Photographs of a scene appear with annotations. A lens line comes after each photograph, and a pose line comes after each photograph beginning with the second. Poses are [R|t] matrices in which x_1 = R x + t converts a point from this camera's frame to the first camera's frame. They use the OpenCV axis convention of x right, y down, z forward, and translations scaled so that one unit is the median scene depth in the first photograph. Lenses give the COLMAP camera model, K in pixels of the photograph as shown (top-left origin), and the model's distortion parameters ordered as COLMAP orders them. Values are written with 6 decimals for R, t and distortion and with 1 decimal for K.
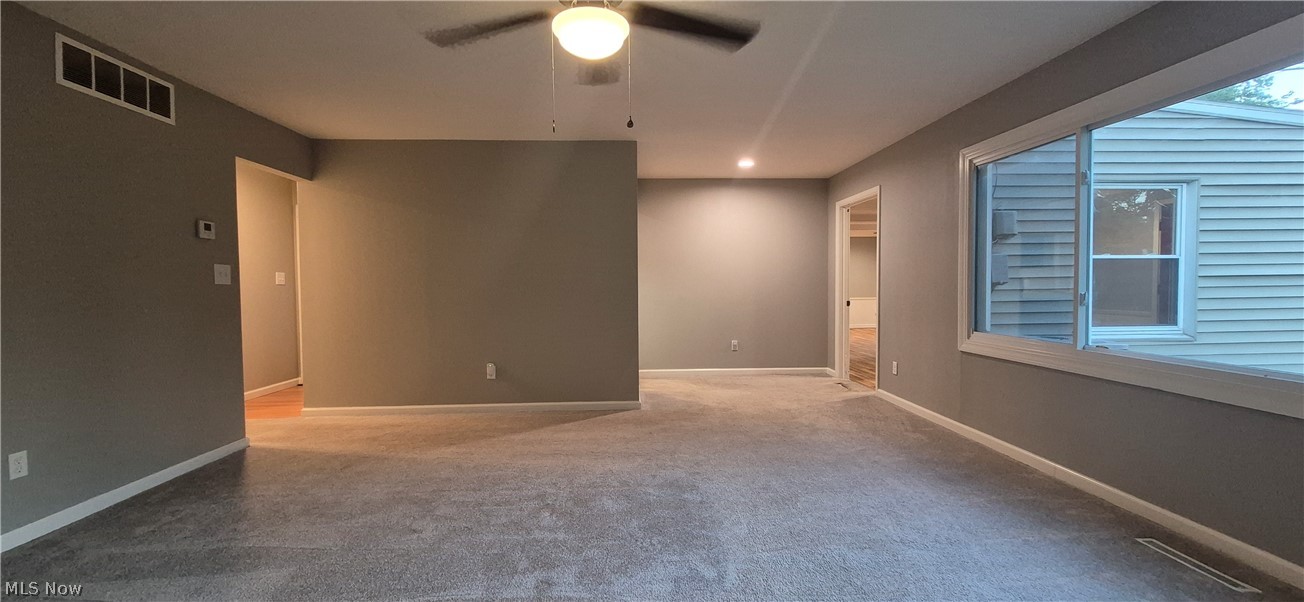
lens RADIAL K [[512.3, 0, 655.4], [0, 512.3, 300.3], [0, 0, 1]] dist [0.000072, 0.000286]
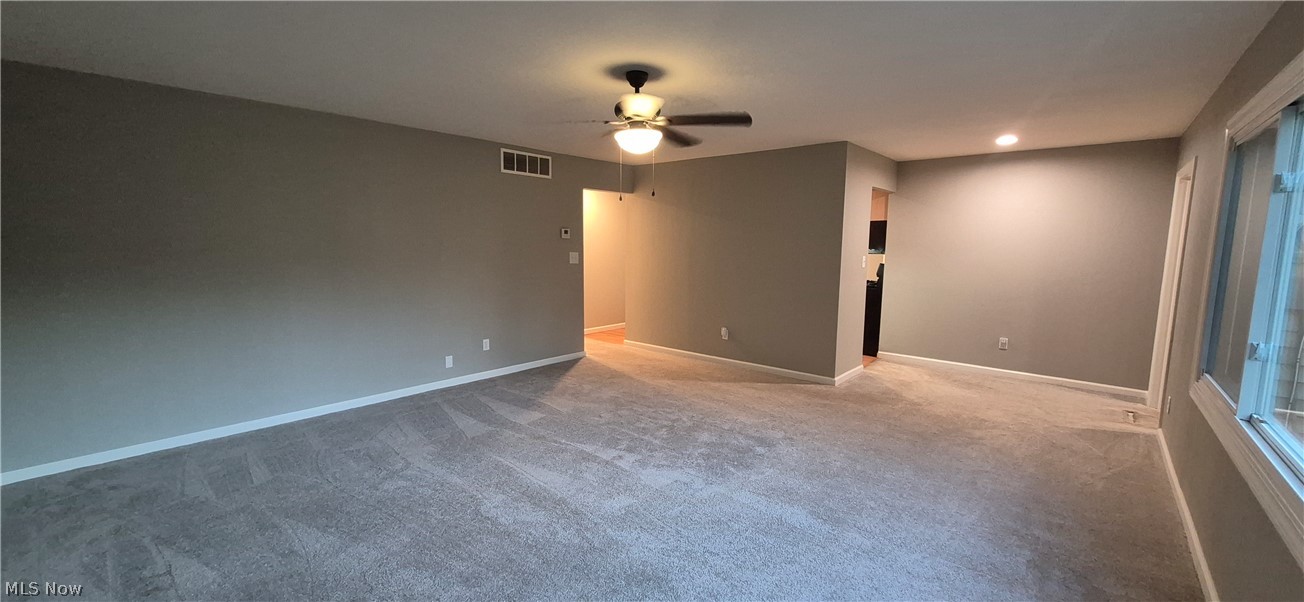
lens RADIAL K [[512.3, 0, 655.4], [0, 512.3, 300.3], [0, 0, 1]] dist [0.000072, 0.000286]
pose [[0.725006, 0.098396, -0.681678, 0.644928], [-0.040840, 0.994143, 0.100062, -0.104207], [0.687531, -0.044706, 0.724778, -0.105609]]
